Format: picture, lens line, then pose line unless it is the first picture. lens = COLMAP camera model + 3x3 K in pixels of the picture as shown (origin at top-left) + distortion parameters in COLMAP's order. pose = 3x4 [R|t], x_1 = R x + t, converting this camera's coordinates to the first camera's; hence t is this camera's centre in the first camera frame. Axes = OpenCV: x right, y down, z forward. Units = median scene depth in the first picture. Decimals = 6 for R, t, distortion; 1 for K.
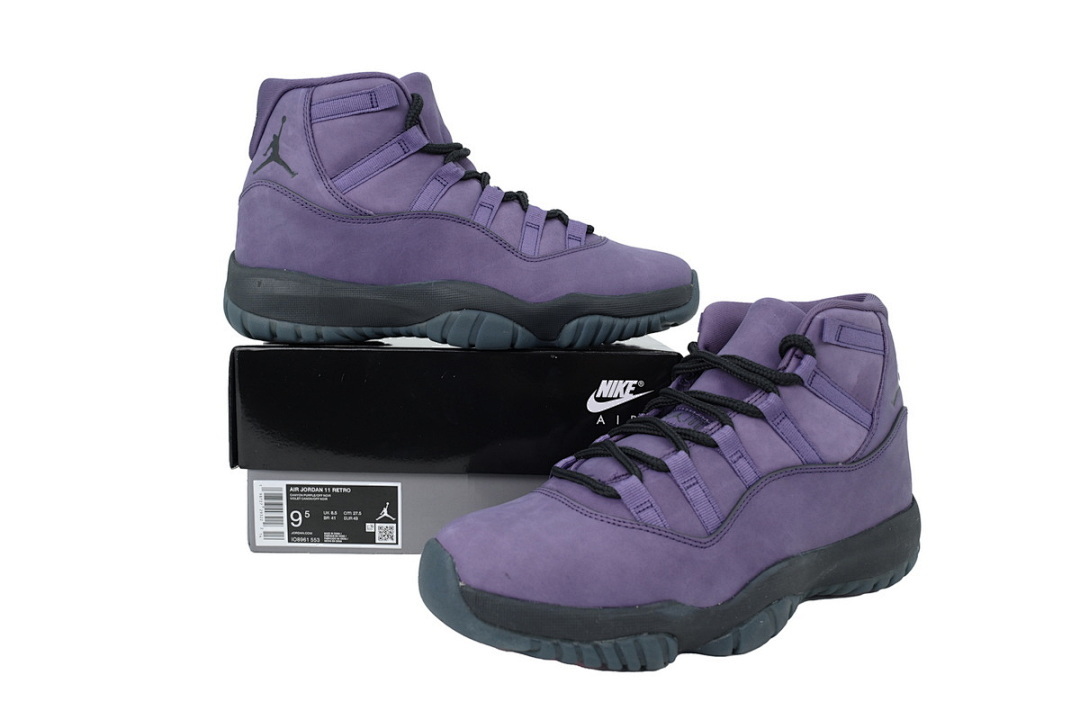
lens RADIAL K [[798.4, 0, 540.0], [0, 798.4, 360.0], [0, 0, 1]] dist [0.002201, 0.000094]
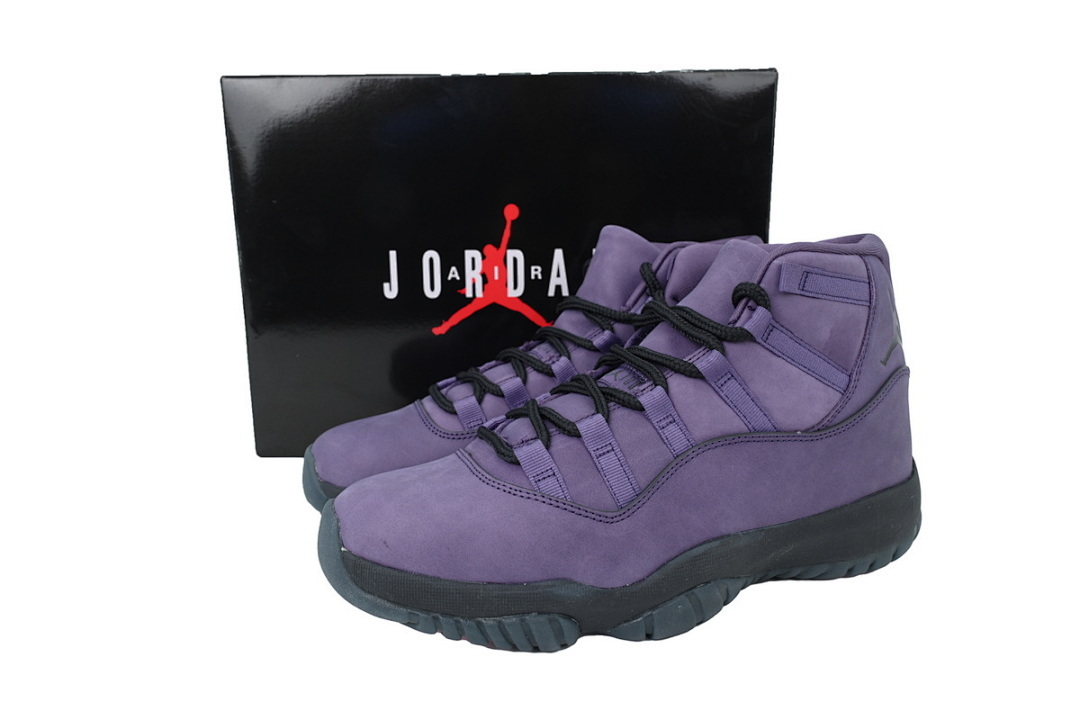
lens RADIAL K [[798.4, 0, 540.0], [0, 798.4, 360.0], [0, 0, 1]] dist [0.002201, 0.000094]
pose [[0.985477, 0.012942, -0.169314, 0.259081], [-0.000986, 0.997511, 0.070509, -0.009795], [0.169805, -0.069318, 0.983037, 0.109900]]
